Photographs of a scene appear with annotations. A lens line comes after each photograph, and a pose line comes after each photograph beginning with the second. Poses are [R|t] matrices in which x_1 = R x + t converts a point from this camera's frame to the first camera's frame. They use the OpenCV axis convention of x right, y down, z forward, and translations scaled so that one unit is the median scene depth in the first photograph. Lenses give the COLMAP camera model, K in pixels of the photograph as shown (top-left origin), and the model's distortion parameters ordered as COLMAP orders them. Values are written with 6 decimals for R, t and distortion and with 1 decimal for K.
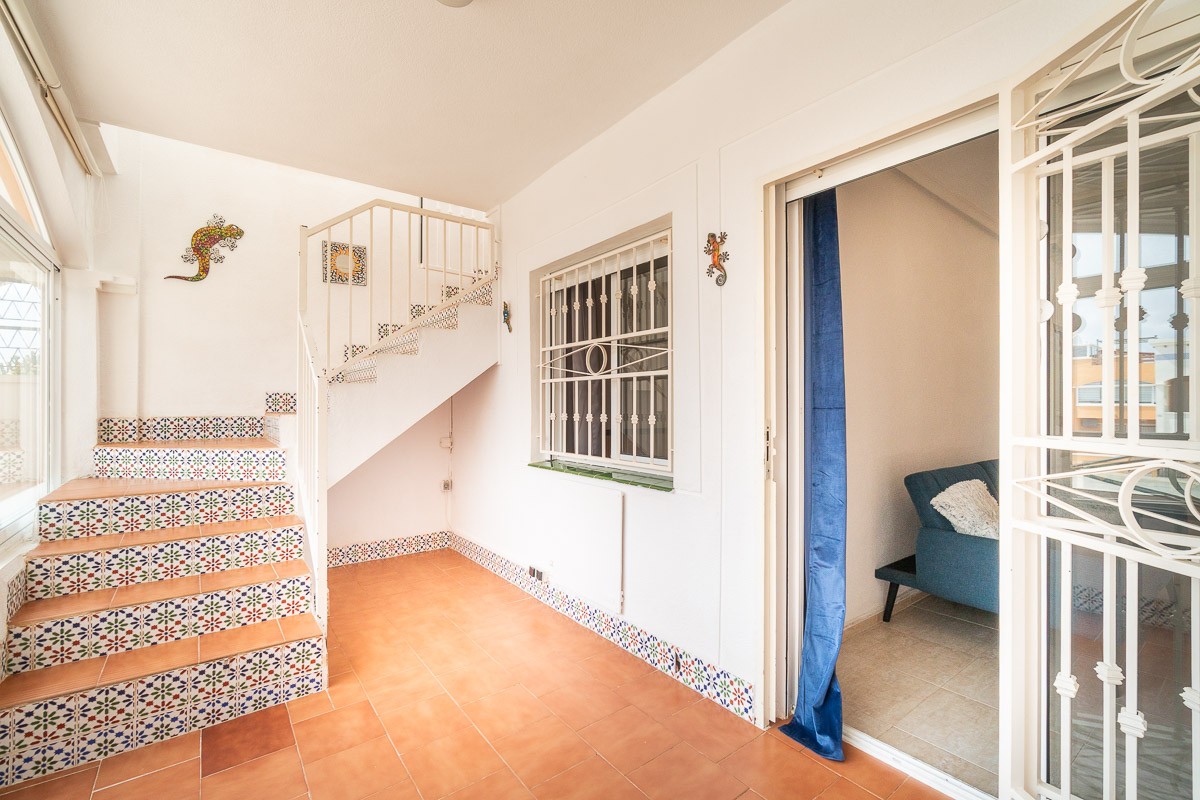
lens RADIAL K [[519.3, 0, 597.4], [0, 519.3, 406.9], [0, 0, 1]] dist [-0.001416, -0.000446]
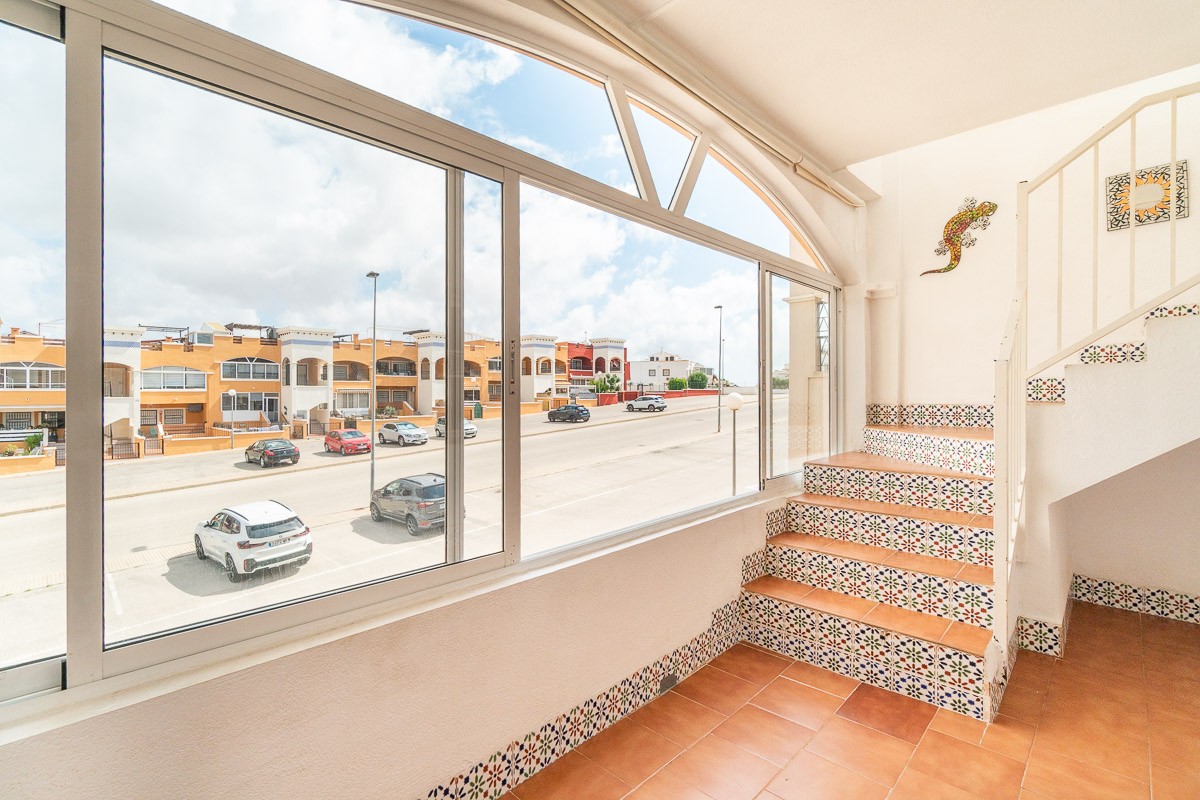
lens RADIAL K [[537.6, 0, 573.2], [0, 537.6, 399.0], [0, 0, 1]] dist [-0.001094, 0.000097]
pose [[0.137624, 0.009973, -0.990434, 0.185423], [-0.001634, 0.999950, 0.009842, -0.000980], [0.990483, 0.000264, 0.137634, 0.137170]]
